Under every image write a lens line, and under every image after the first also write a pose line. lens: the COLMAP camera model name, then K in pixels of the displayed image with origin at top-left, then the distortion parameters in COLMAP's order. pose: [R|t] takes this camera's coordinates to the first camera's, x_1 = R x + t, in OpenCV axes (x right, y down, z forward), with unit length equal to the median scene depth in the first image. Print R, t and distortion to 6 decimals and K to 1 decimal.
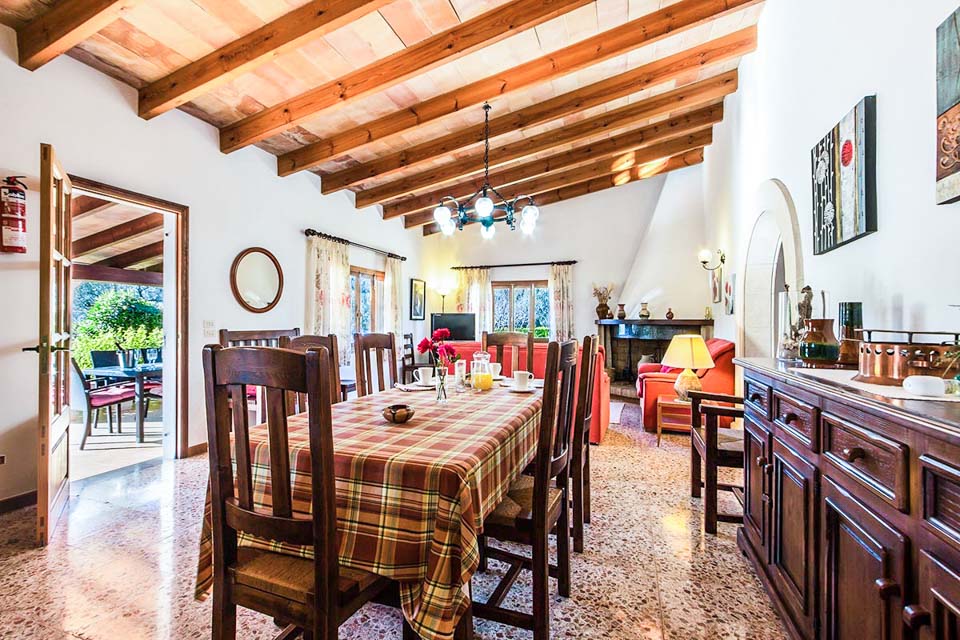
lens RADIAL K [[454.4, 0, 451.6], [0, 454.4, 316.2], [0, 0, 1]] dist [0.020327, 0.000935]
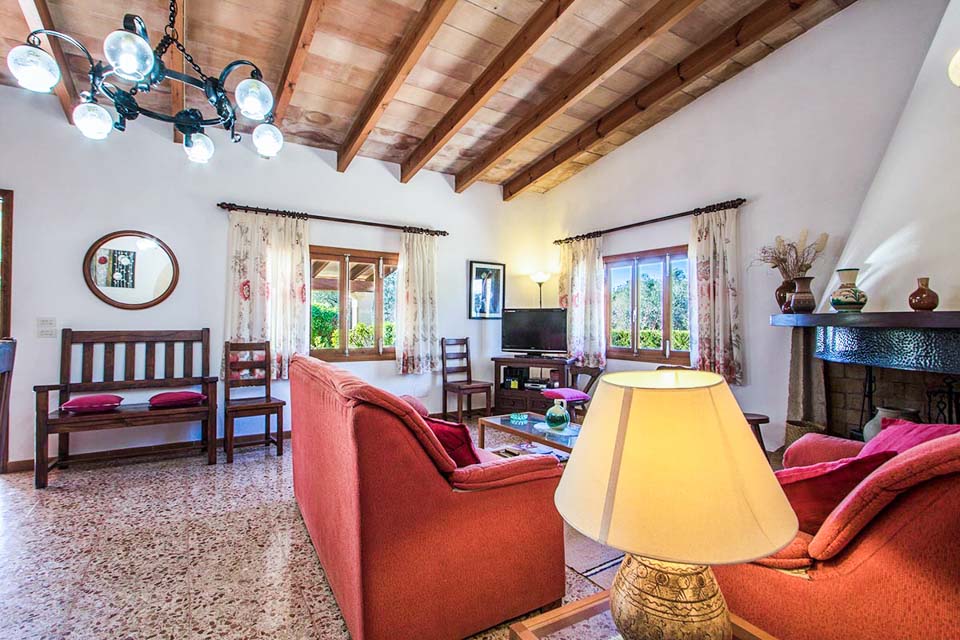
lens RADIAL K [[453.6, 0, 480.0], [0, 453.6, 320.0], [0, 0, 1]] dist [-0.002212, -0.000500]
pose [[0.799243, -0.004825, -0.600989, 0.353916], [0.007166, 0.999973, 0.001502, 0.008947], [0.600966, -0.005507, 0.799256, 0.442802]]
